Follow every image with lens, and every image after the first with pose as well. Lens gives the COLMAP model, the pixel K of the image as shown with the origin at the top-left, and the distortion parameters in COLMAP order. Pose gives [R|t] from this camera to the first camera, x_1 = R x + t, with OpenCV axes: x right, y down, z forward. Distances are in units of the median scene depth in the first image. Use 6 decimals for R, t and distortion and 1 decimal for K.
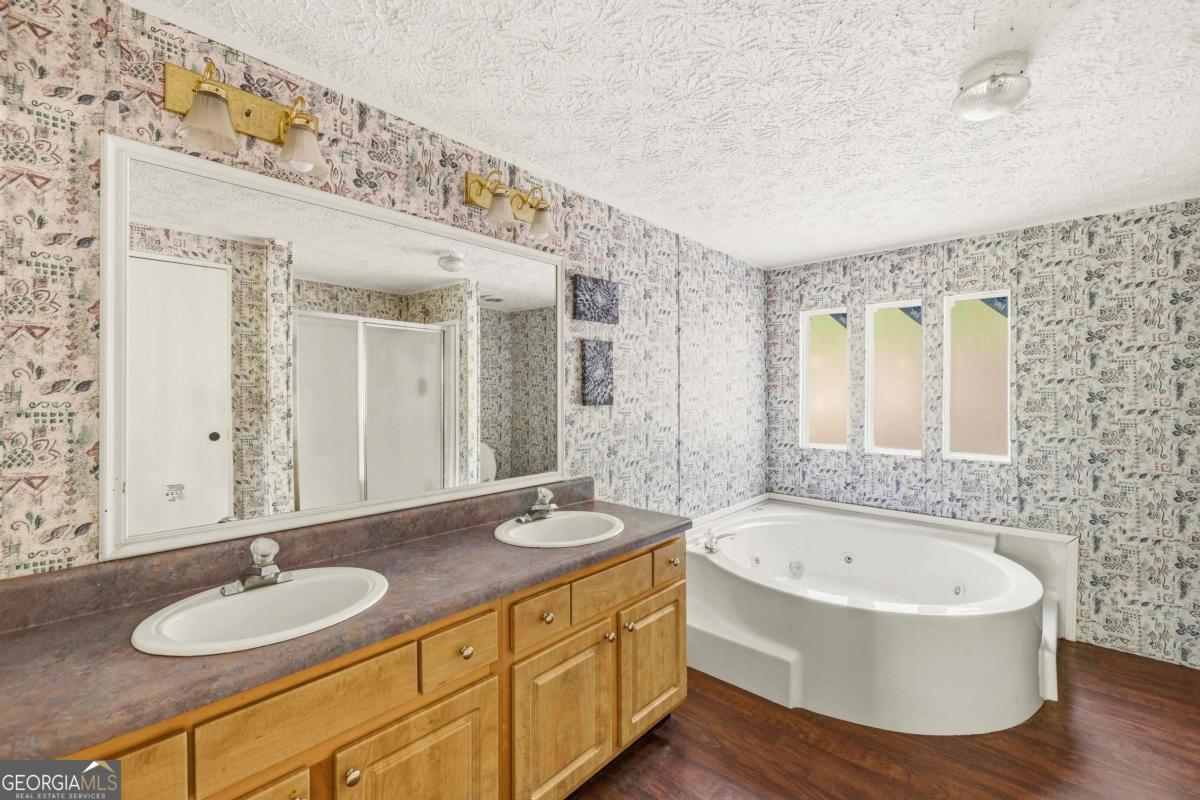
lens RADIAL K [[508.9, 0, 596.5], [0, 508.9, 396.5], [0, 0, 1]] dist [-0.007485, 0.000096]
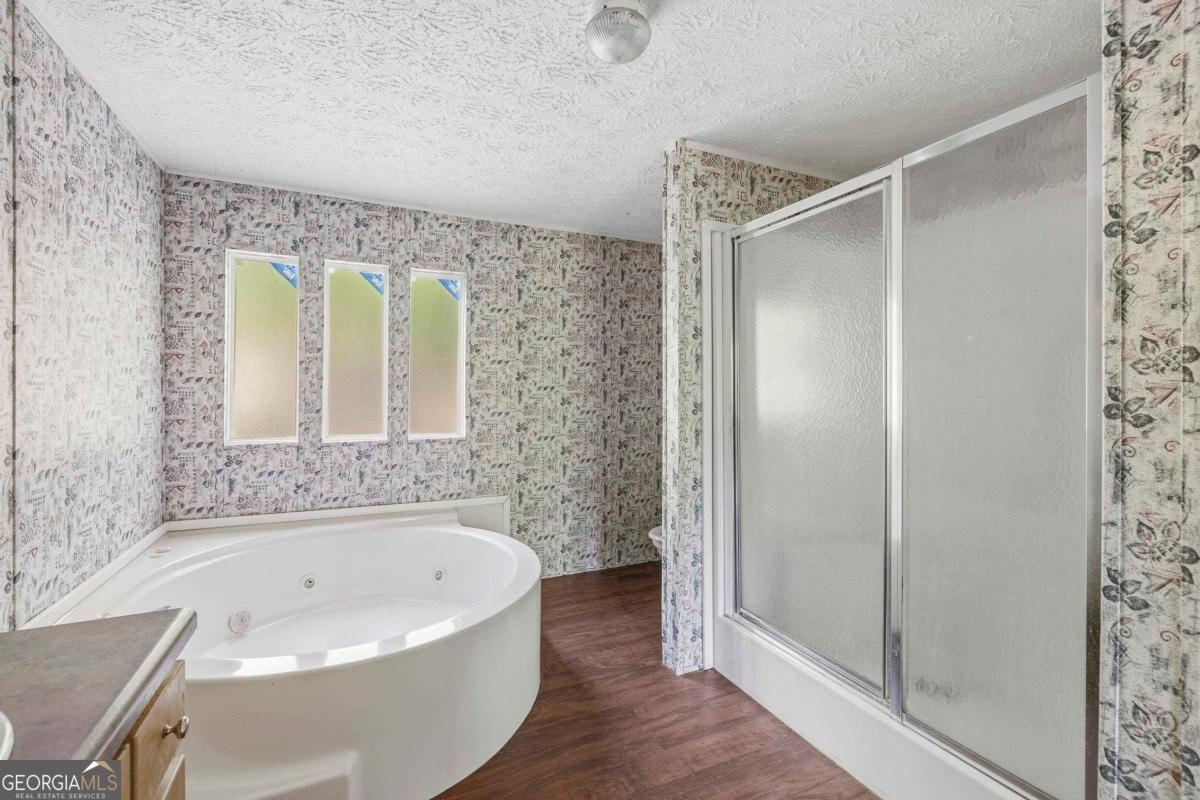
lens RADIAL K [[508.9, 0, 606.6], [0, 508.9, 392.6], [0, 0, 1]] dist [-0.007485, 0.000096]
pose [[0.374364, -0.001537, 0.927281, -0.052006], [0.002675, 0.999996, 0.000578, 0.034753], [-0.927278, 0.002264, 0.374367, 0.313859]]
